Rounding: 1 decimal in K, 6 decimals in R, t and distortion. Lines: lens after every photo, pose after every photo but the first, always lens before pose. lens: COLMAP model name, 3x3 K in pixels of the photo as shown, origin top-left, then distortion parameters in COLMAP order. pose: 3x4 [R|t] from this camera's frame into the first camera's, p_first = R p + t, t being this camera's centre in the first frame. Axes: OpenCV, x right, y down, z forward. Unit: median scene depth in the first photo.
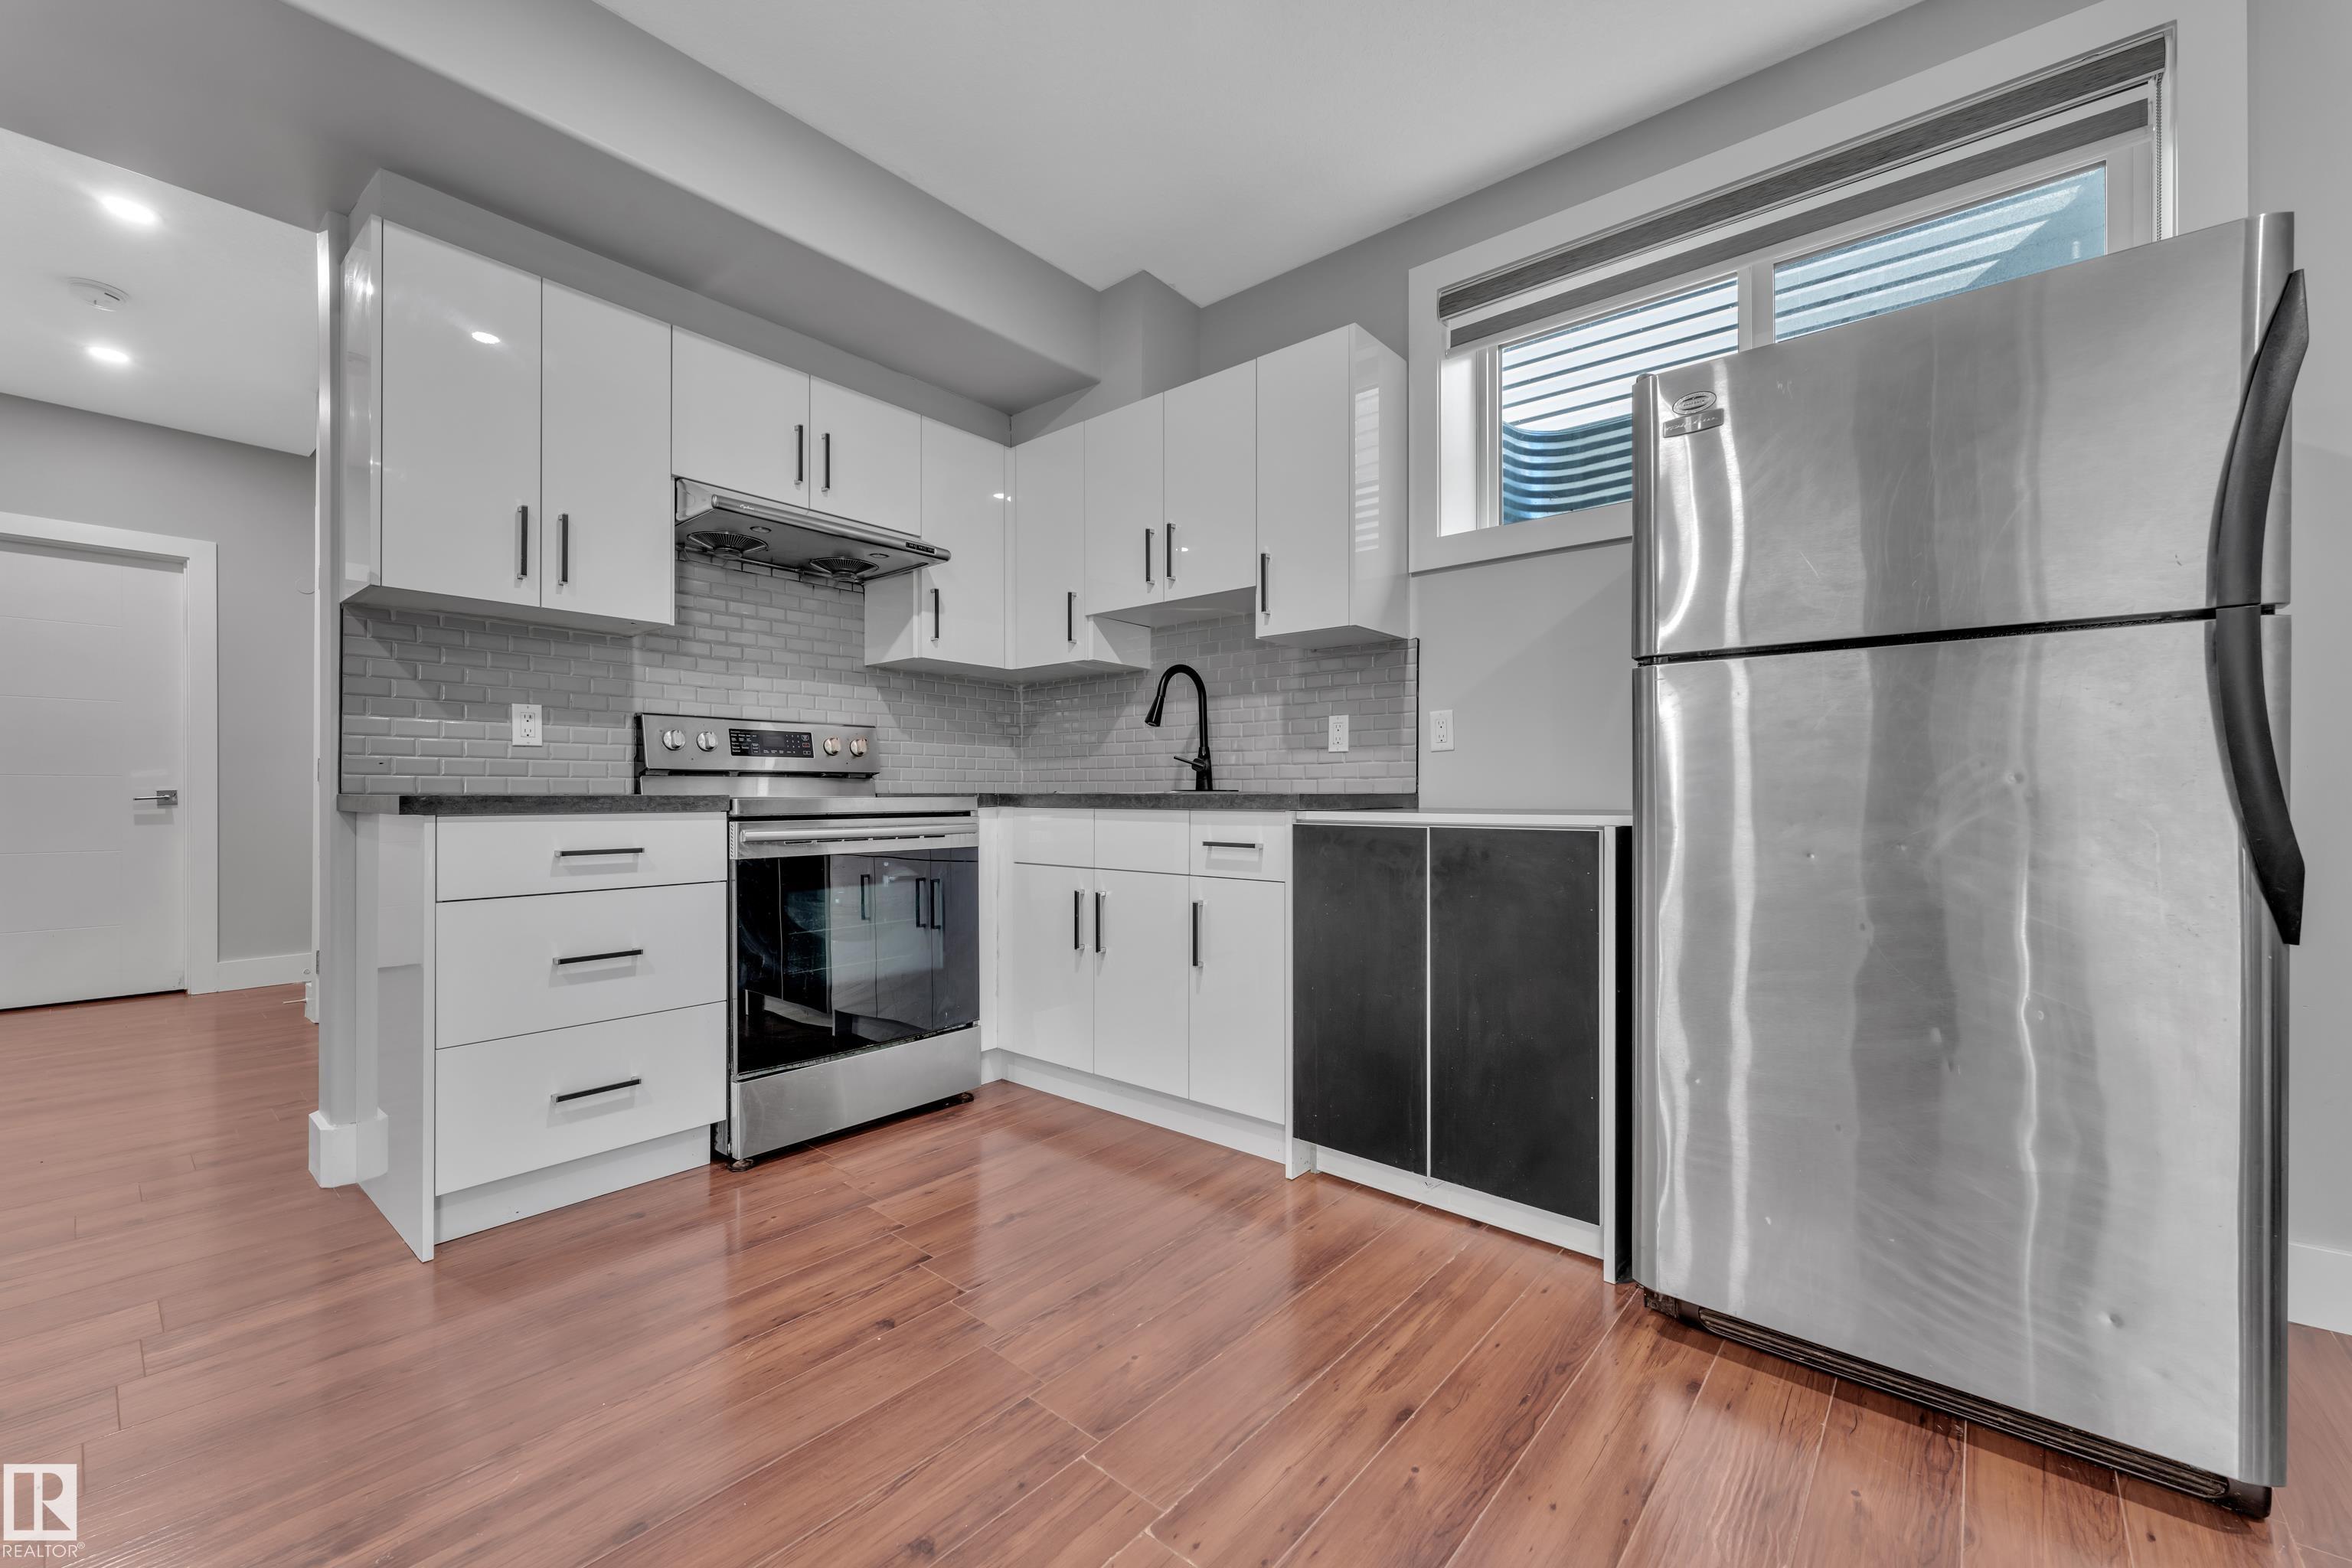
lens RADIAL K [[945.0, 0, 1177.2], [0, 945.0, 787.4], [0, 0, 1]] dist [0.002480, -0.000797]
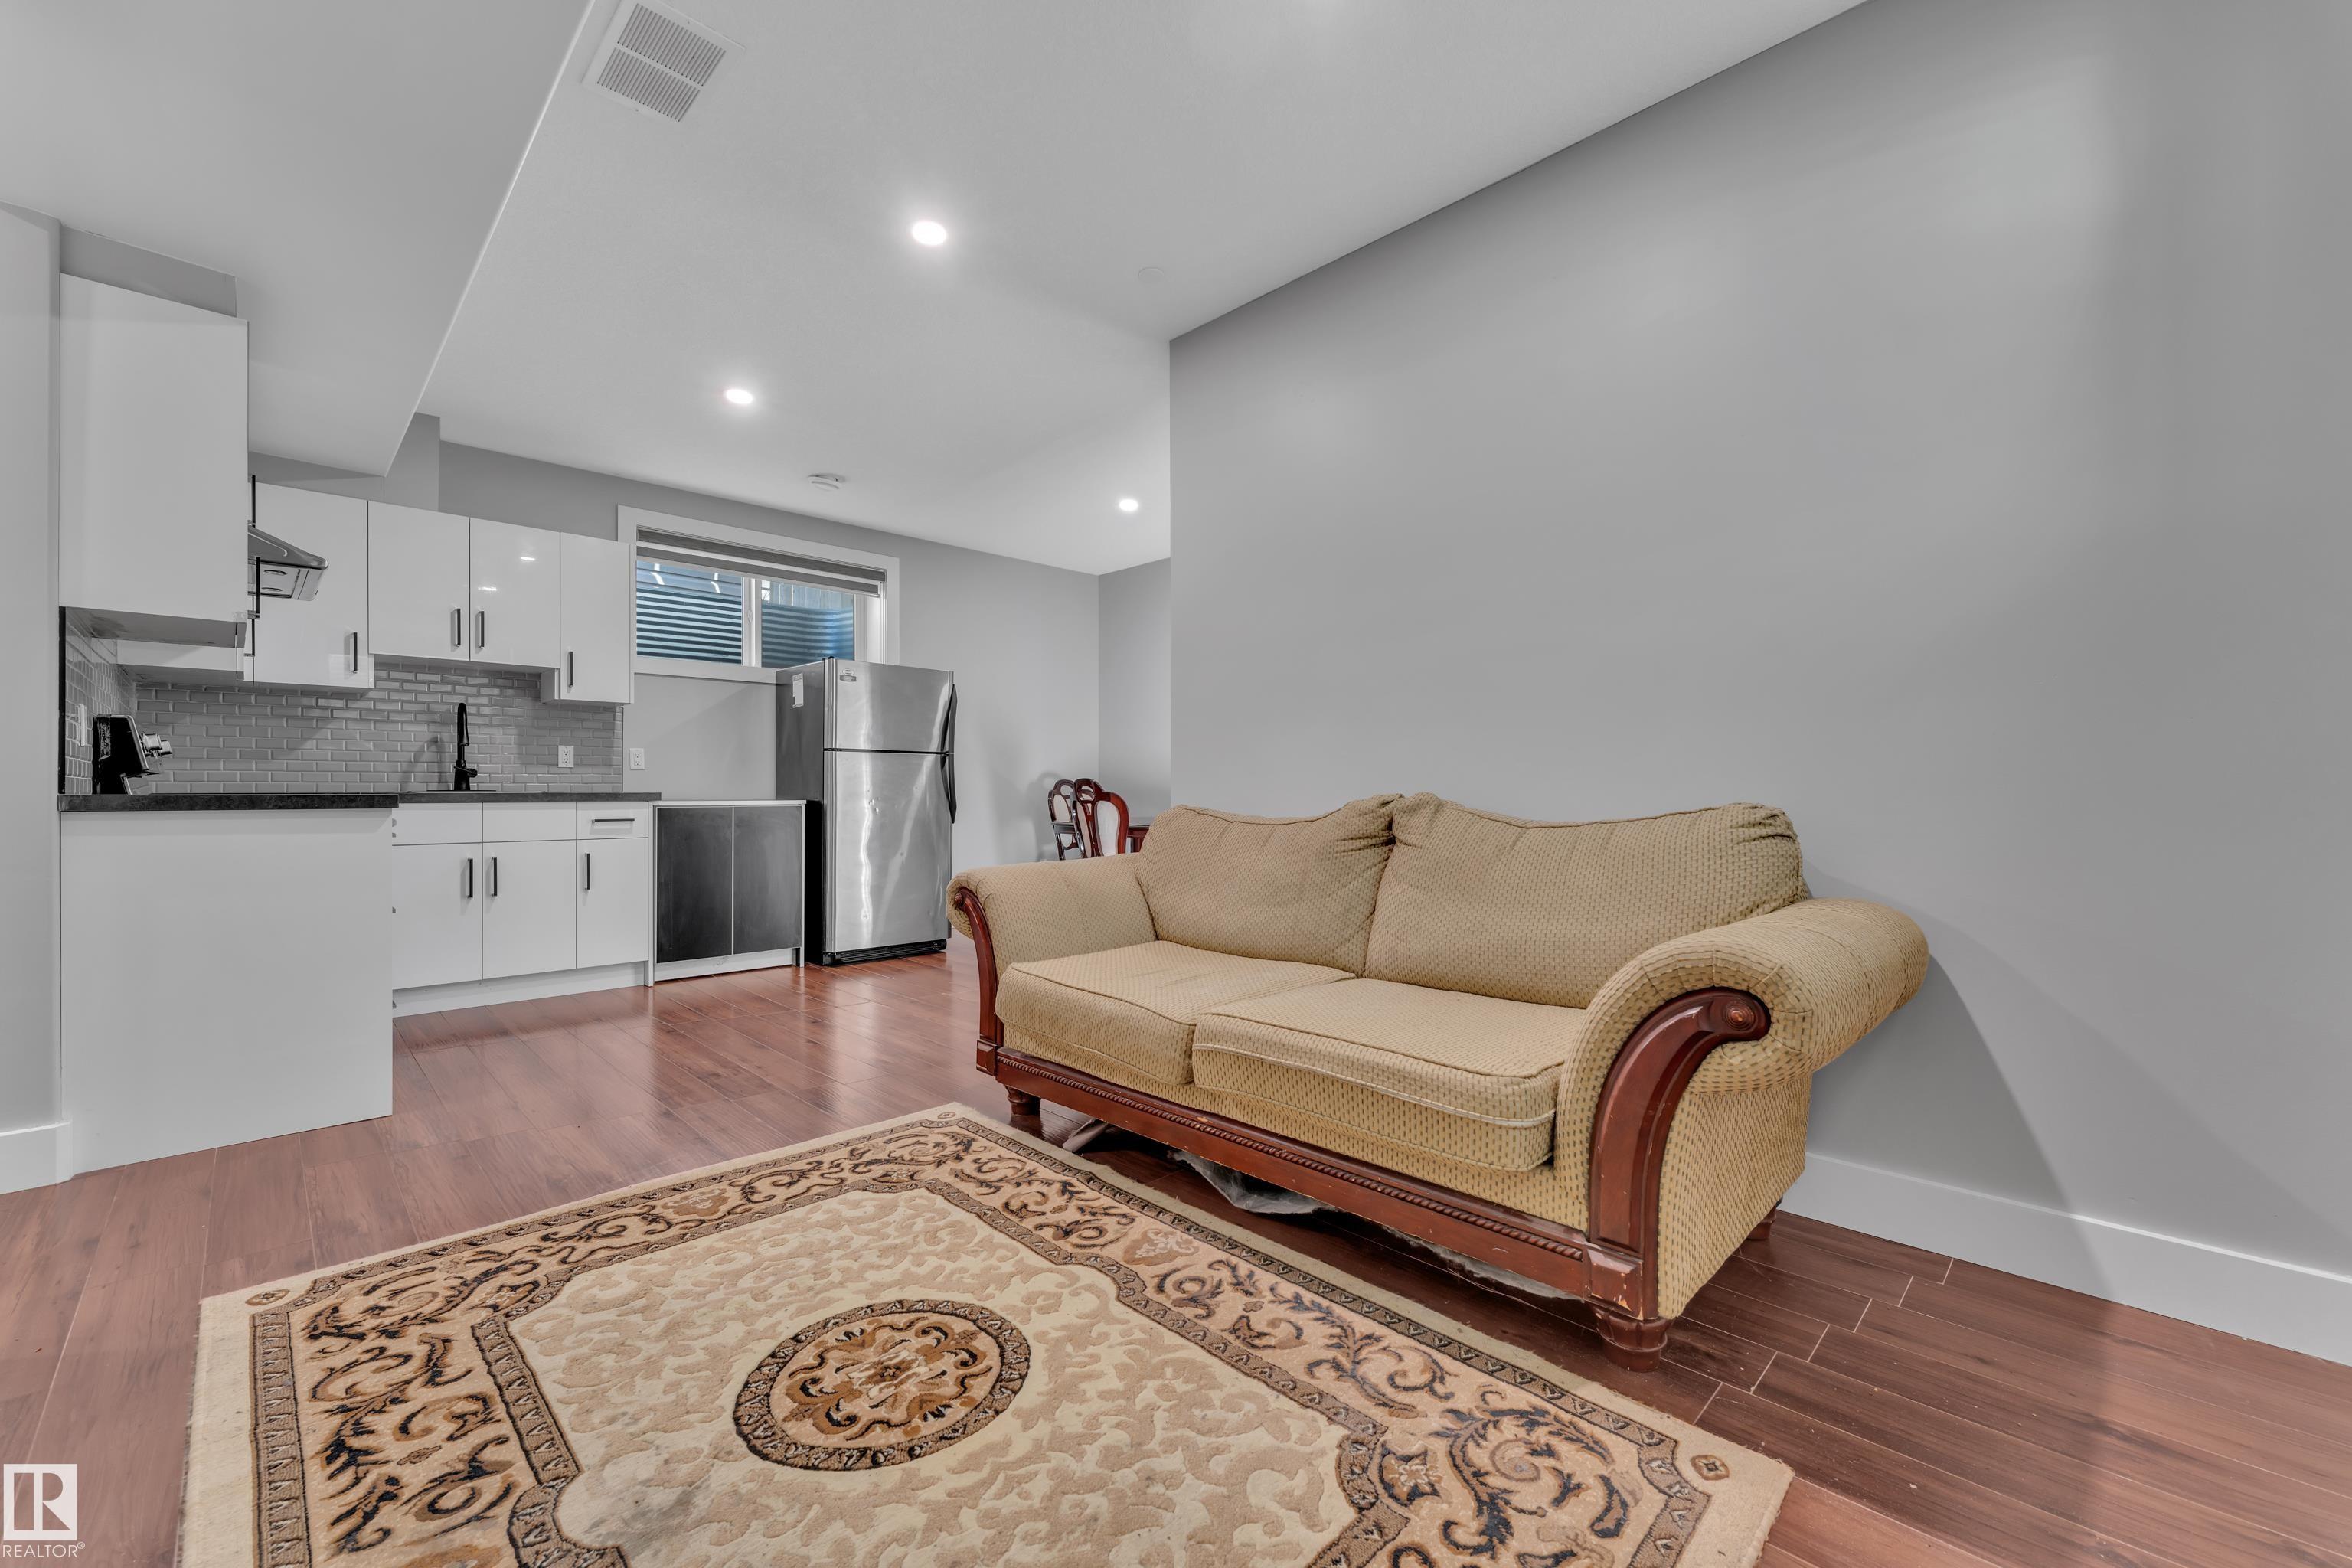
lens RADIAL K [[945.0, 0, 1176.8], [0, 945.0, 785.2], [0, 0, 1]] dist [0.002480, -0.000797]
pose [[0.081495, 0.004821, 0.996662, -1.499806], [-0.003722, 0.999983, -0.004533, -0.002954], [-0.996667, -0.003340, 0.081511, -0.226152]]
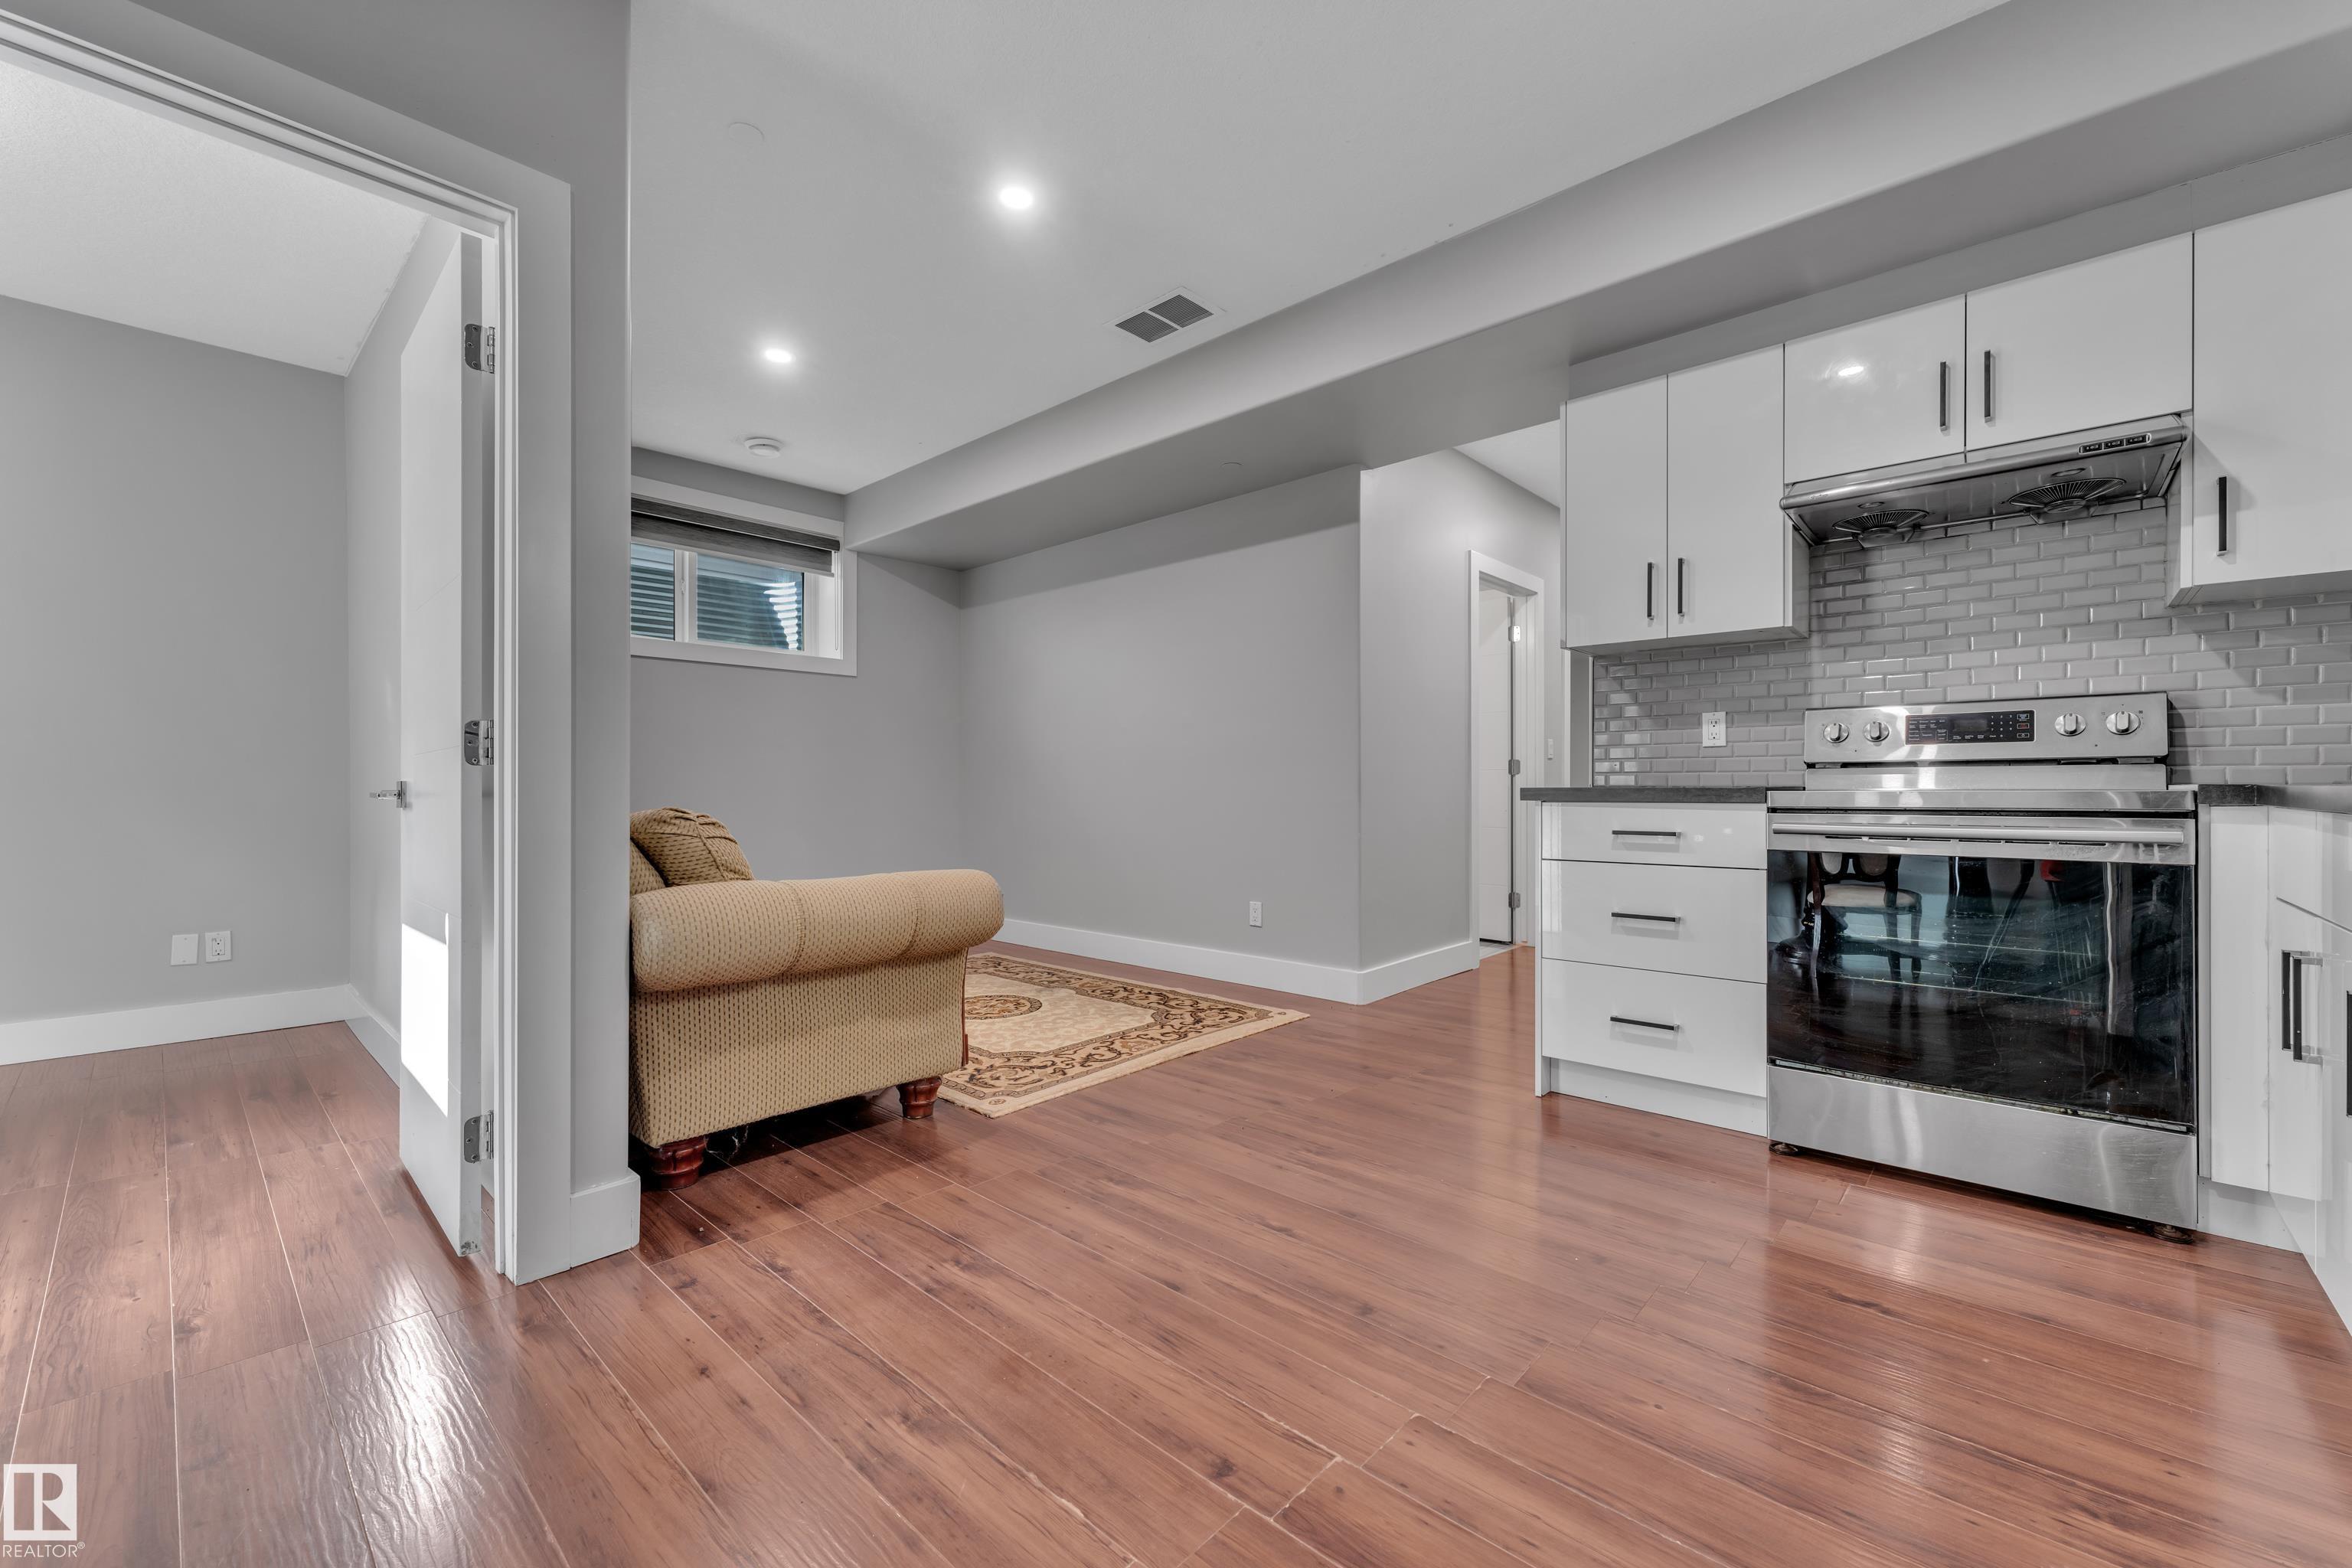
lens RADIAL K [[945.0, 0, 1176.4], [0, 945.0, 783.9], [0, 0, 1]] dist [0.002480, -0.000797]
pose [[-0.037646, -0.005076, -0.999278, 0.519105], [0.009601, 0.999939, -0.005441, 0.003146], [0.999245, -0.009799, -0.037594, 0.338844]]
